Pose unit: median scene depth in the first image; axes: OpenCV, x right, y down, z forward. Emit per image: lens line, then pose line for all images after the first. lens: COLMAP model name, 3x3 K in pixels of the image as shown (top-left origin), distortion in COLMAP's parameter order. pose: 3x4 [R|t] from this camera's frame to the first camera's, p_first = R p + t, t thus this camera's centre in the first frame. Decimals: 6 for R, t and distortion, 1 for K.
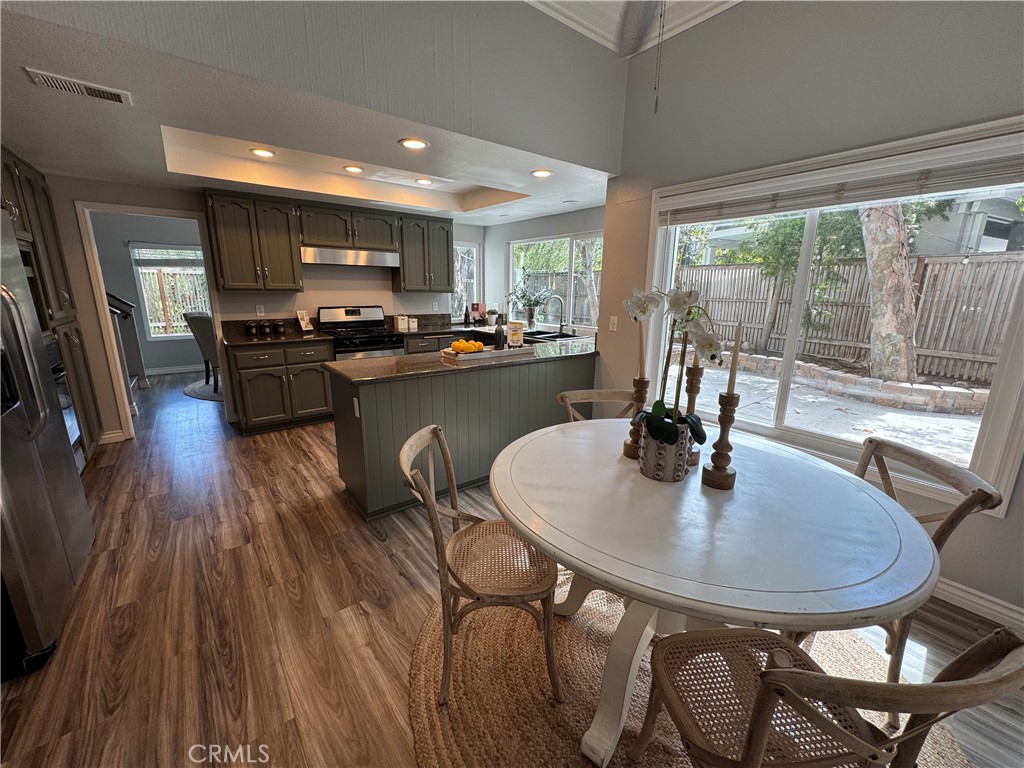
lens RADIAL K [[411.3, 0, 512.2], [0, 411.3, 384.5], [0, 0, 1]] dist [0.001804, -0.000387]
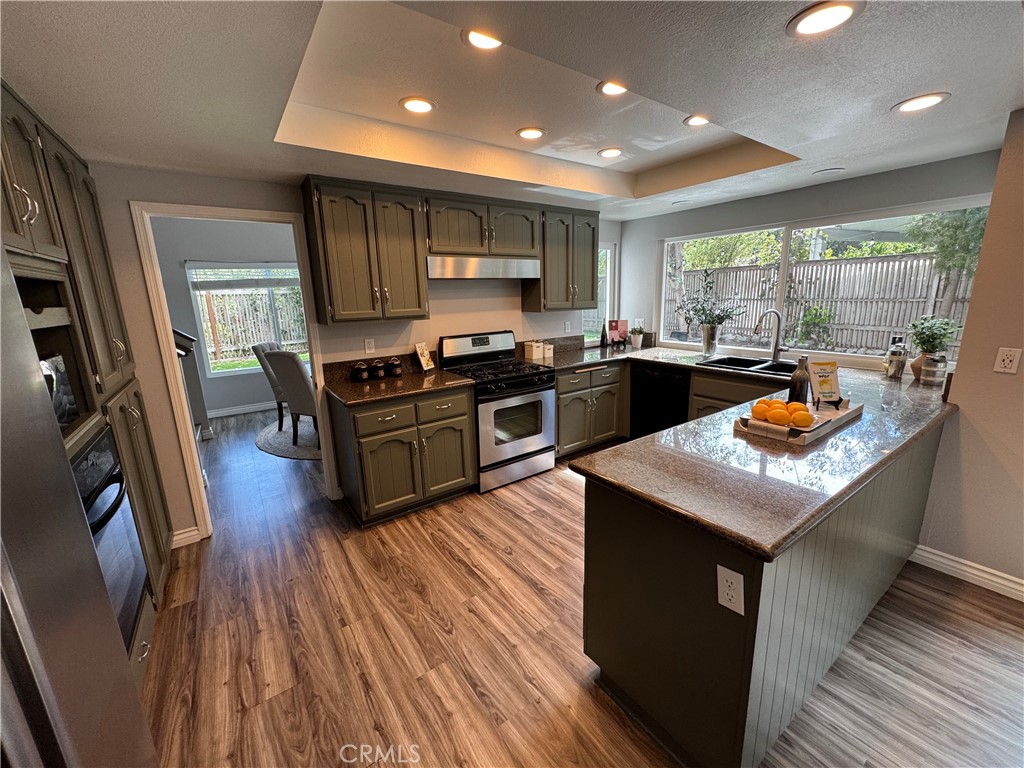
lens RADIAL K [[411.3, 0, 513.4], [0, 411.3, 384.6], [0, 0, 1]] dist [0.001804, -0.000387]
pose [[0.998150, -0.028810, -0.053538, -0.303541], [0.028163, 0.999521, -0.012799, -0.089526], [0.053881, 0.011267, 0.998484, 0.271118]]
